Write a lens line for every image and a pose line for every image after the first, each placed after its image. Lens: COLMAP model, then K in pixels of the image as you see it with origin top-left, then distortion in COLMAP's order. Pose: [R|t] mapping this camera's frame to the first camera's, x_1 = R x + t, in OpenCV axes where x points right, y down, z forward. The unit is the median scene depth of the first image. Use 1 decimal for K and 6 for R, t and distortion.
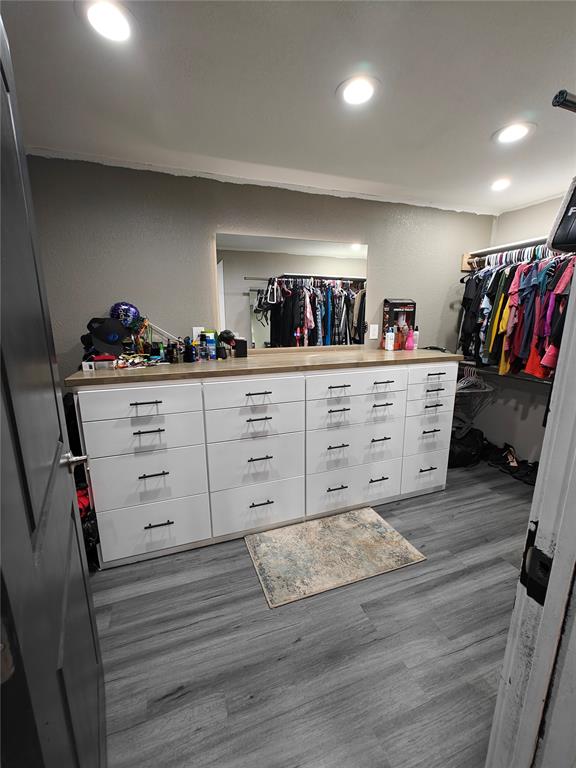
lens RADIAL K [[321.8, 0, 287.4], [0, 321.8, 385.7], [0, 0, 1]] dist [-0.001979, 0.000732]
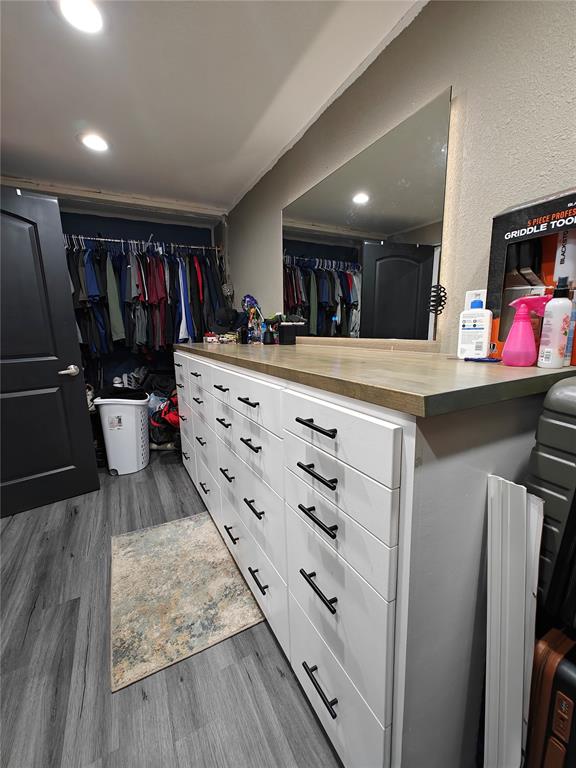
lens RADIAL K [[321.8, 0, 288.4], [0, 321.8, 384.1], [0, 0, 1]] dist [-0.001979, 0.000732]
pose [[0.150595, 0.178361, -0.972373, 0.917183], [-0.176365, 0.972659, 0.151099, -0.148443], [0.972737, 0.148737, 0.177934, 1.084813]]
